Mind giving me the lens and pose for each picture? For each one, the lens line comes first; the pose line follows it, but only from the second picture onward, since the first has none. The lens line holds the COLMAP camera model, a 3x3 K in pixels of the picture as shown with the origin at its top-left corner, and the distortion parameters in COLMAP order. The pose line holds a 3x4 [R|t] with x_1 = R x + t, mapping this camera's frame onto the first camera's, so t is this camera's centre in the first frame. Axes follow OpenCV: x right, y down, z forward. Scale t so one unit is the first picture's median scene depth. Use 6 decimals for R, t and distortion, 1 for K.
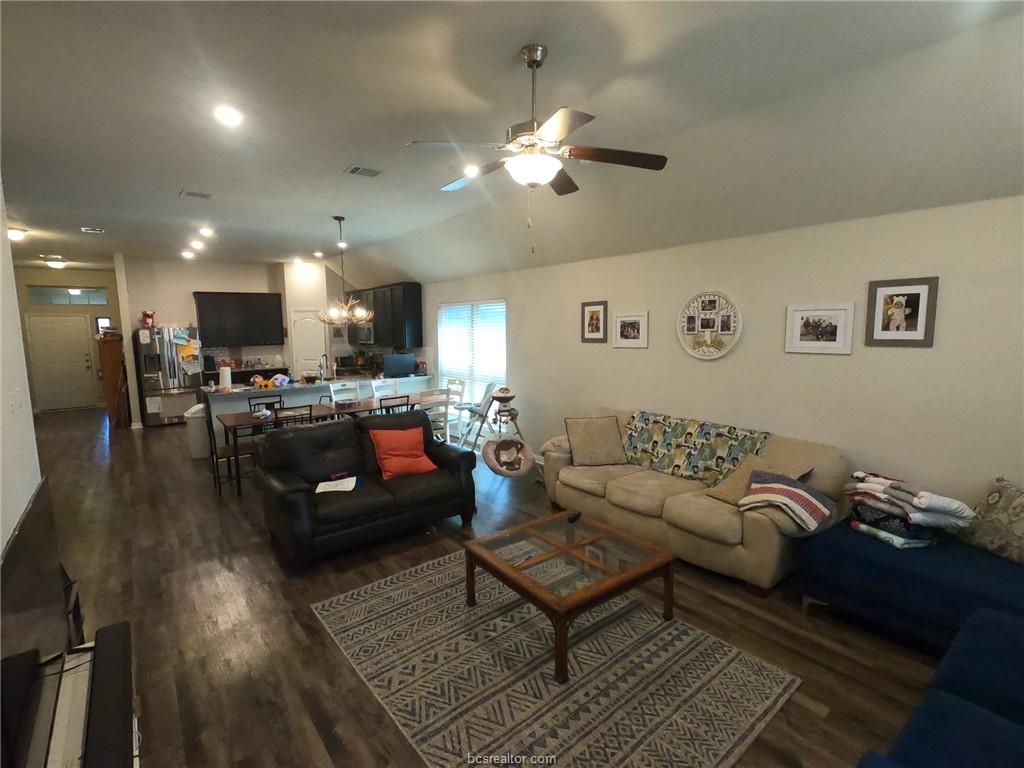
lens RADIAL K [[480.4, 0, 512.0], [0, 480.4, 384.0], [0, 0, 1]] dist [-0.013272, -0.000146]
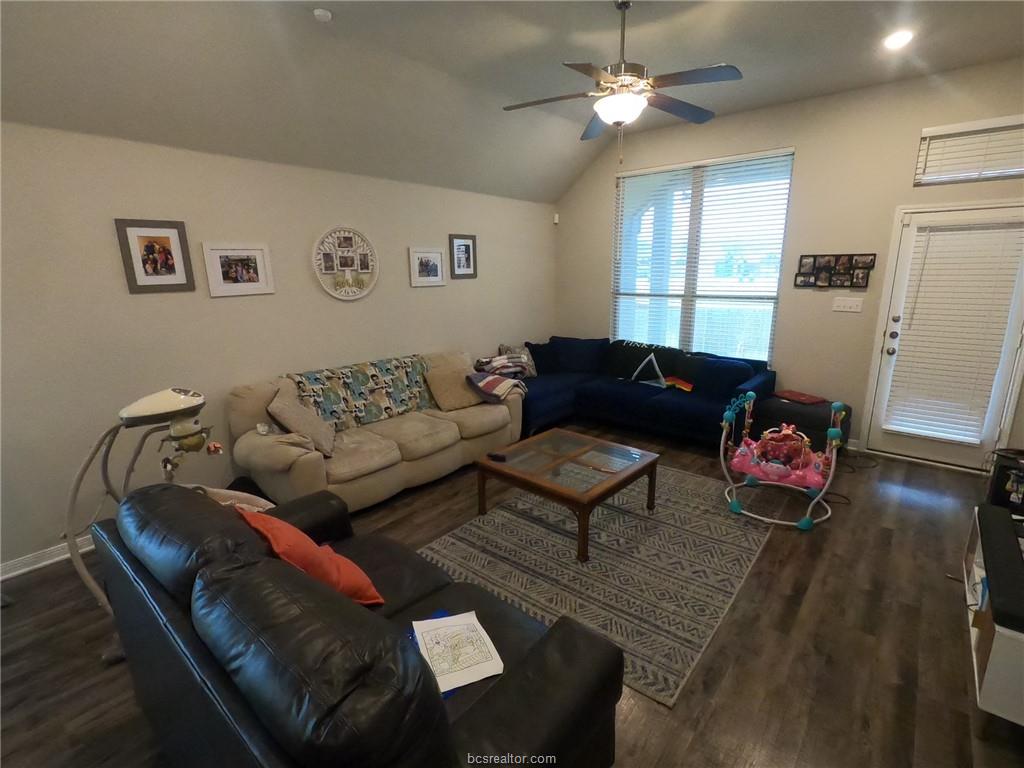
lens RADIAL K [[489.5, 0, 507.2], [0, 489.5, 385.7], [0, 0, 1]] dist [0.001526, -0.000263]
pose [[-0.184610, -0.217578, 0.958425, -0.652774], [0.128348, 0.961498, 0.242998, -0.086553], [-0.974395, 0.167871, -0.149577, 0.892078]]
